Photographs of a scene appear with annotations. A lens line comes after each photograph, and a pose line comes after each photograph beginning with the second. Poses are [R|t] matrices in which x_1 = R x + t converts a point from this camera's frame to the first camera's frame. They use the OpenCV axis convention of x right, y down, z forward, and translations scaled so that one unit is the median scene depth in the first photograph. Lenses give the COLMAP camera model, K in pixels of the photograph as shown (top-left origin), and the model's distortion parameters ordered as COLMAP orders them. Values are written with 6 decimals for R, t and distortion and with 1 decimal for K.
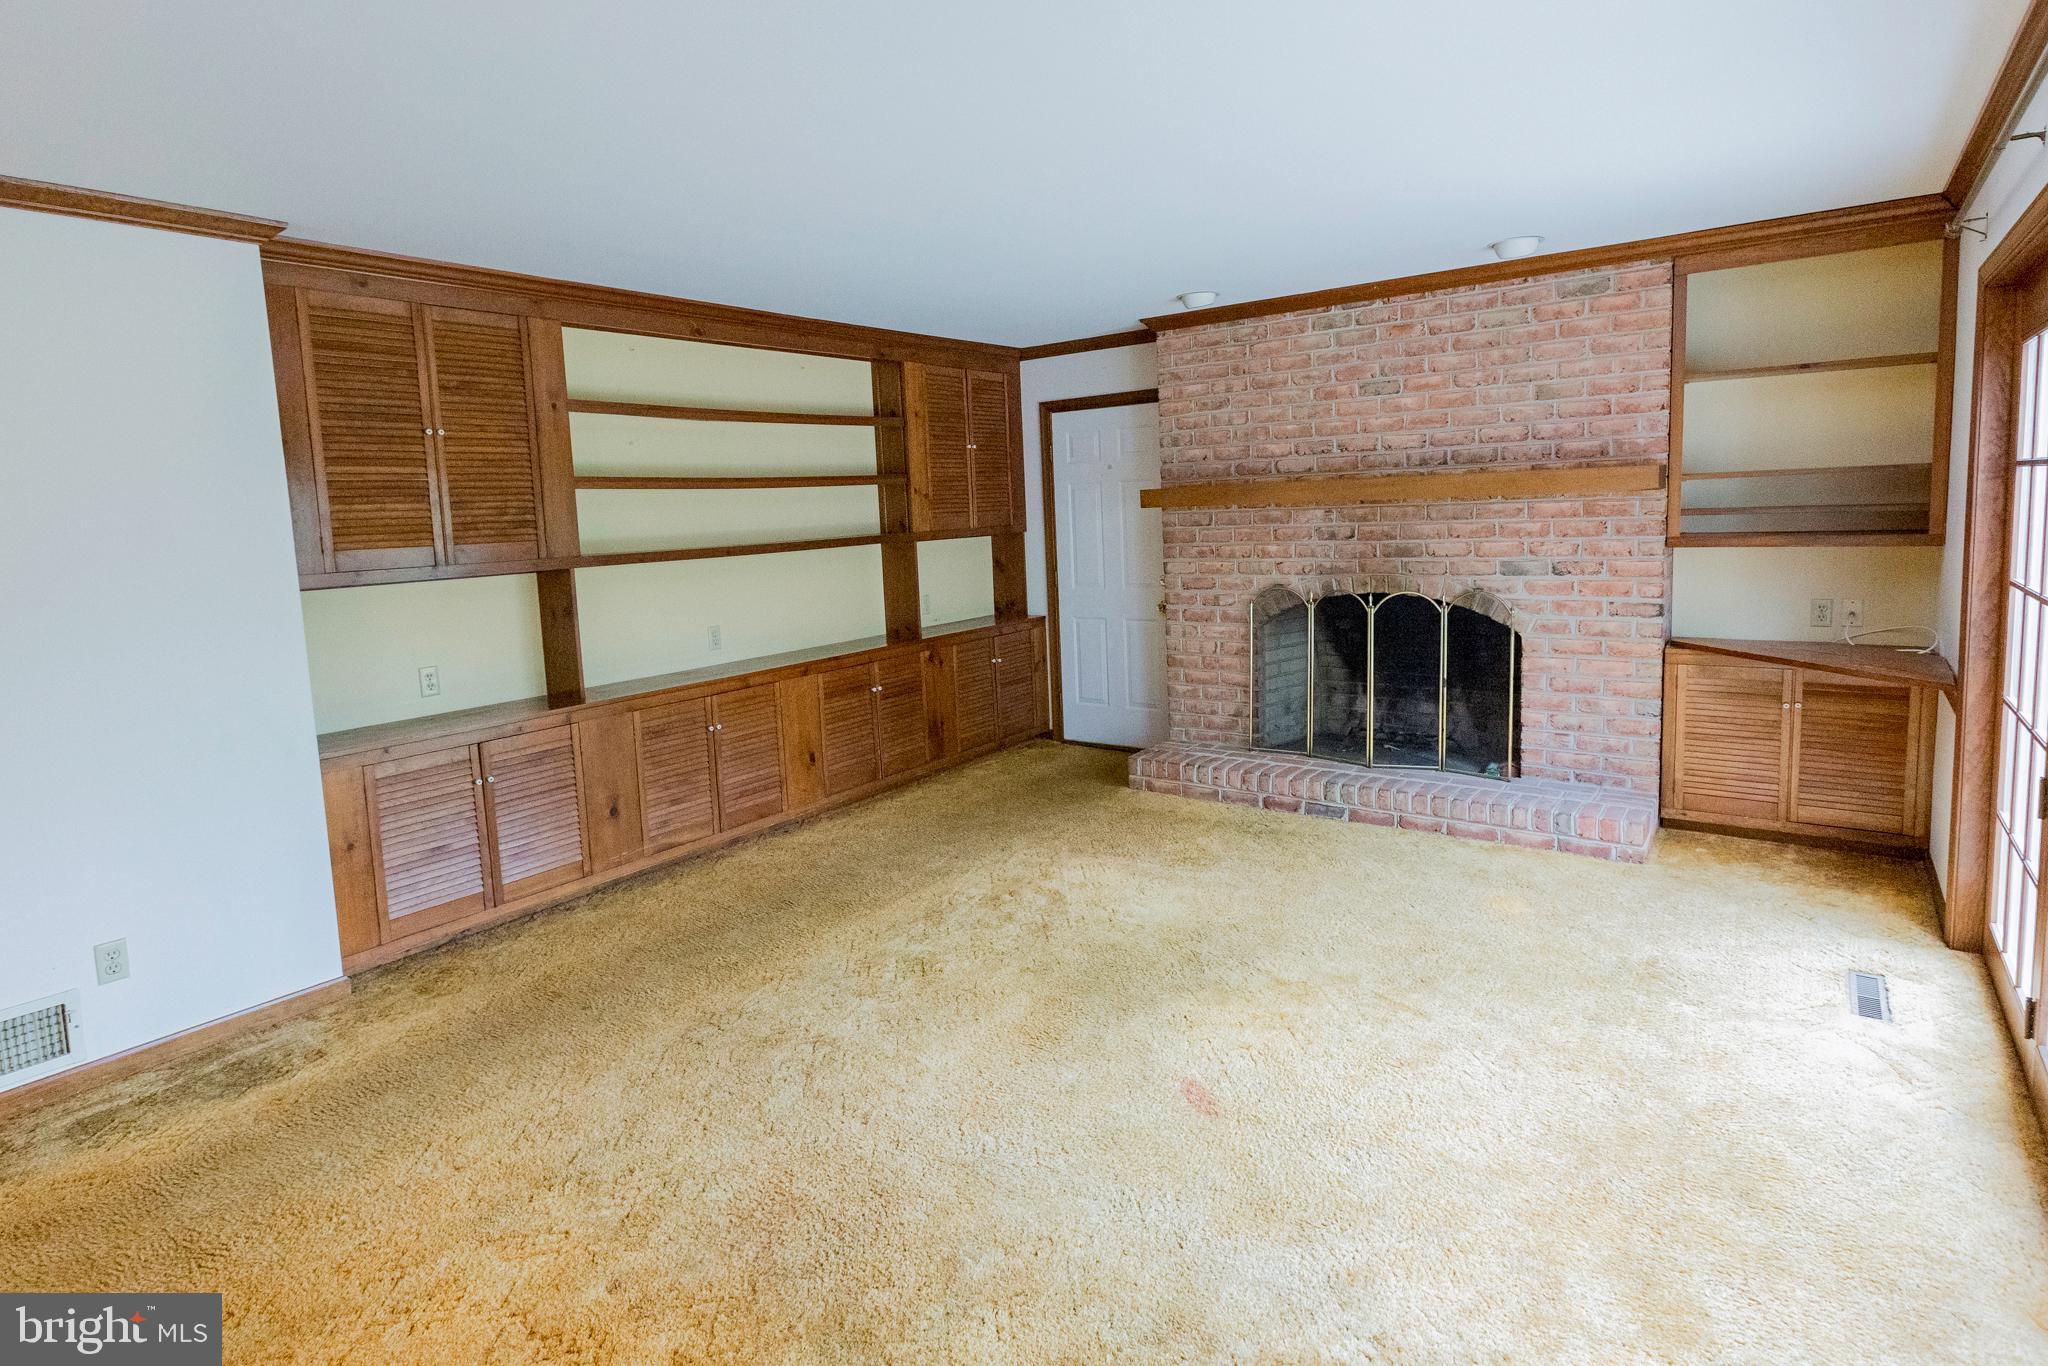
lens RADIAL K [[1058.1, 0, 995.4], [0, 1058.1, 621.8], [0, 0, 1]] dist [0.004271, 0.000867]
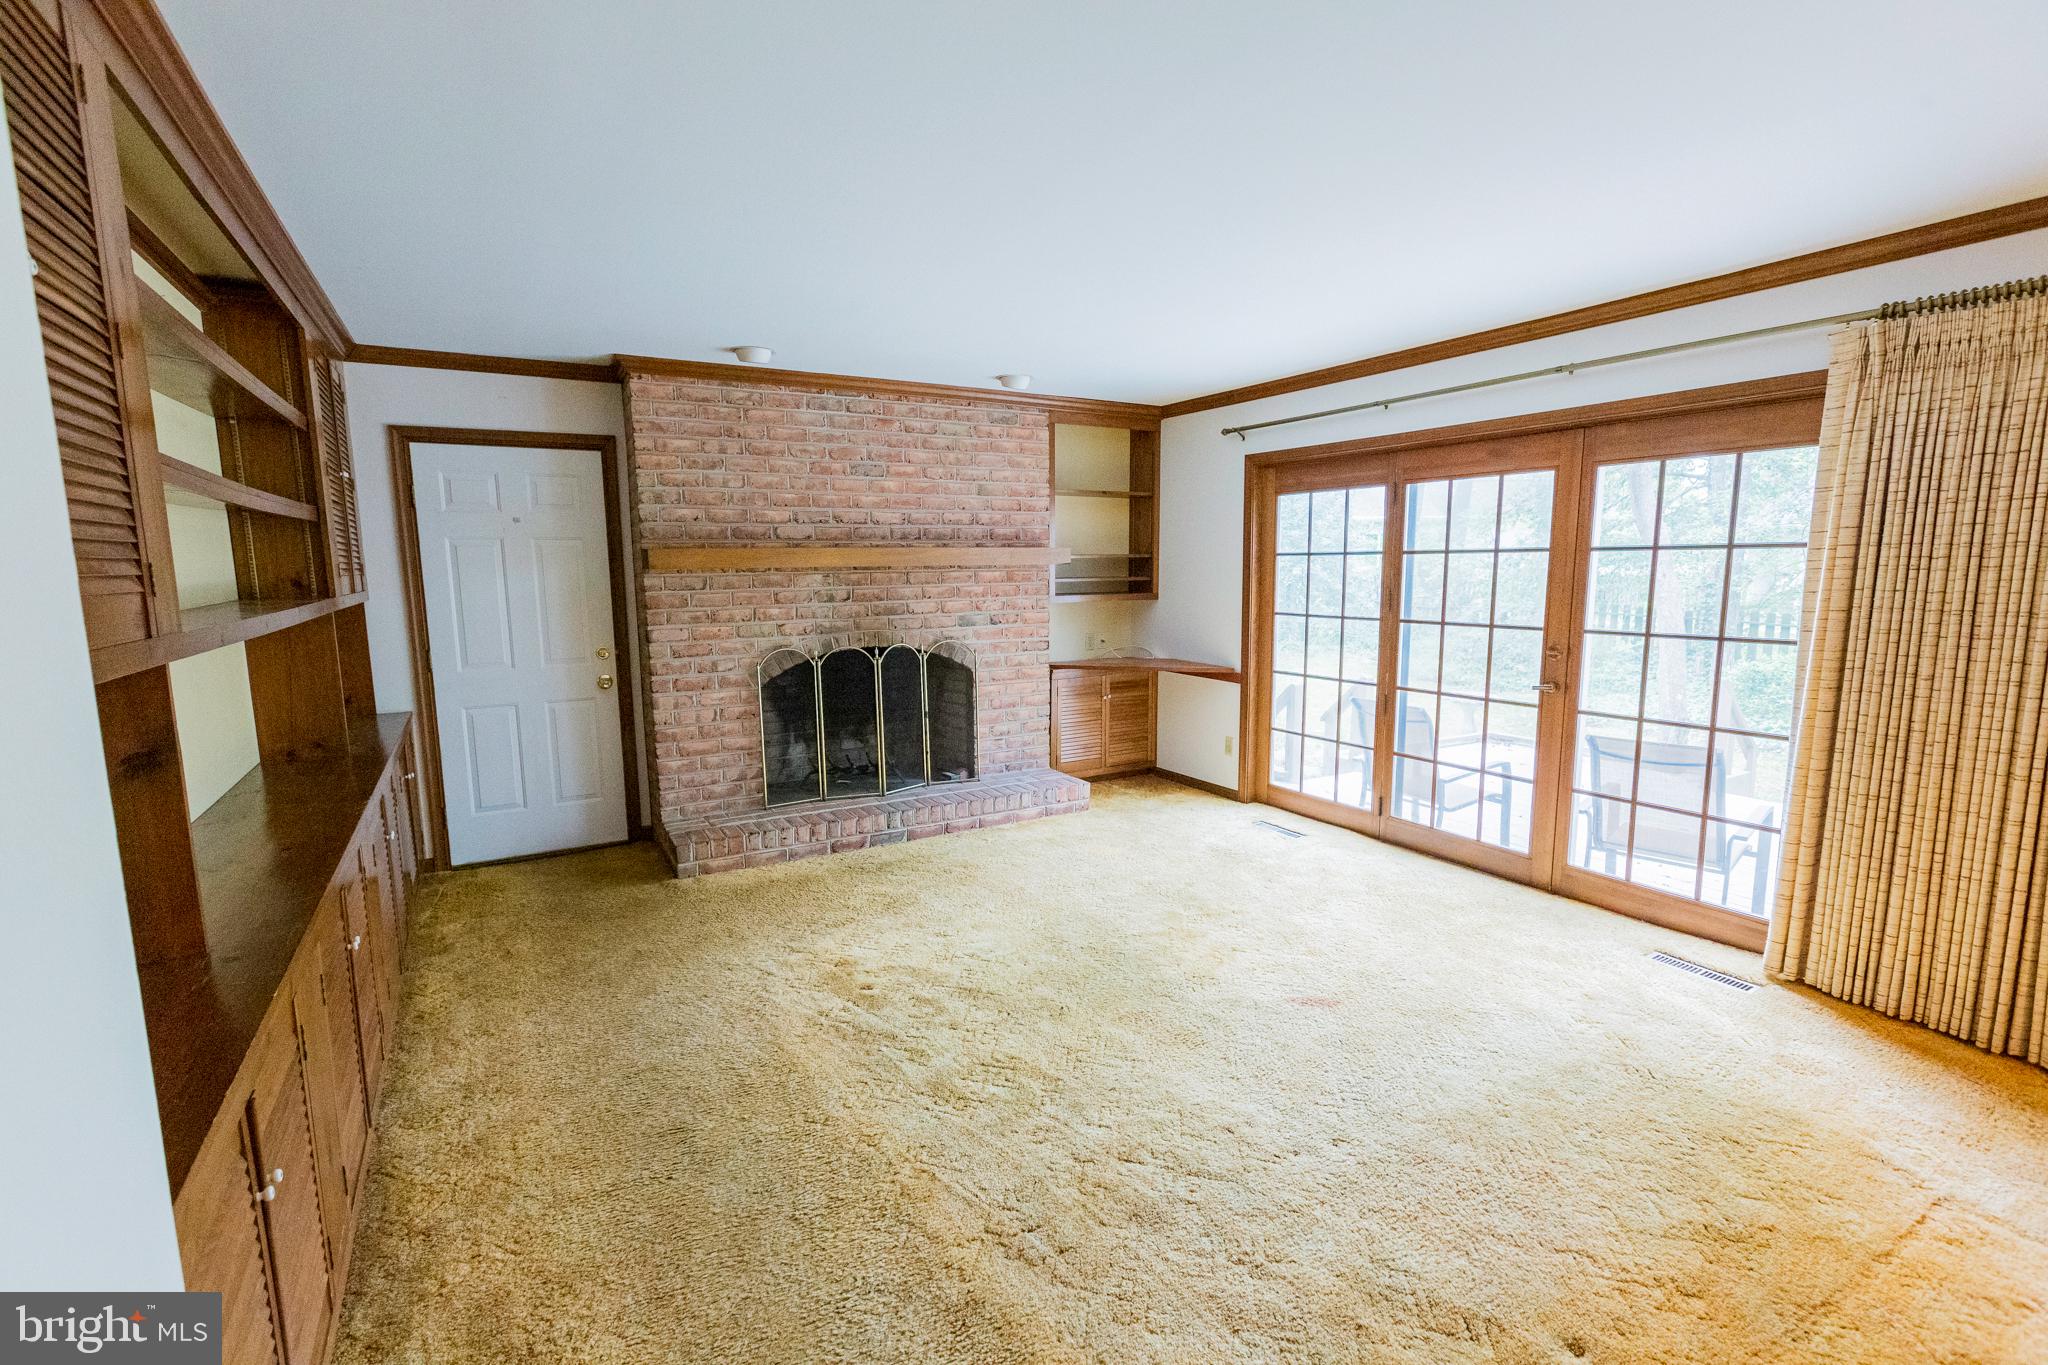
lens RADIAL K [[930.8, 0, 1023.2], [0, 930.8, 695.2], [0, 0, 1]] dist [-0.003078, 0.000200]
pose [[0.385451, -0.094870, 0.917838, -0.538238], [0.095202, 0.993481, 0.062708, -0.023666], [-0.917804, 0.063209, 0.391970, 0.463844]]
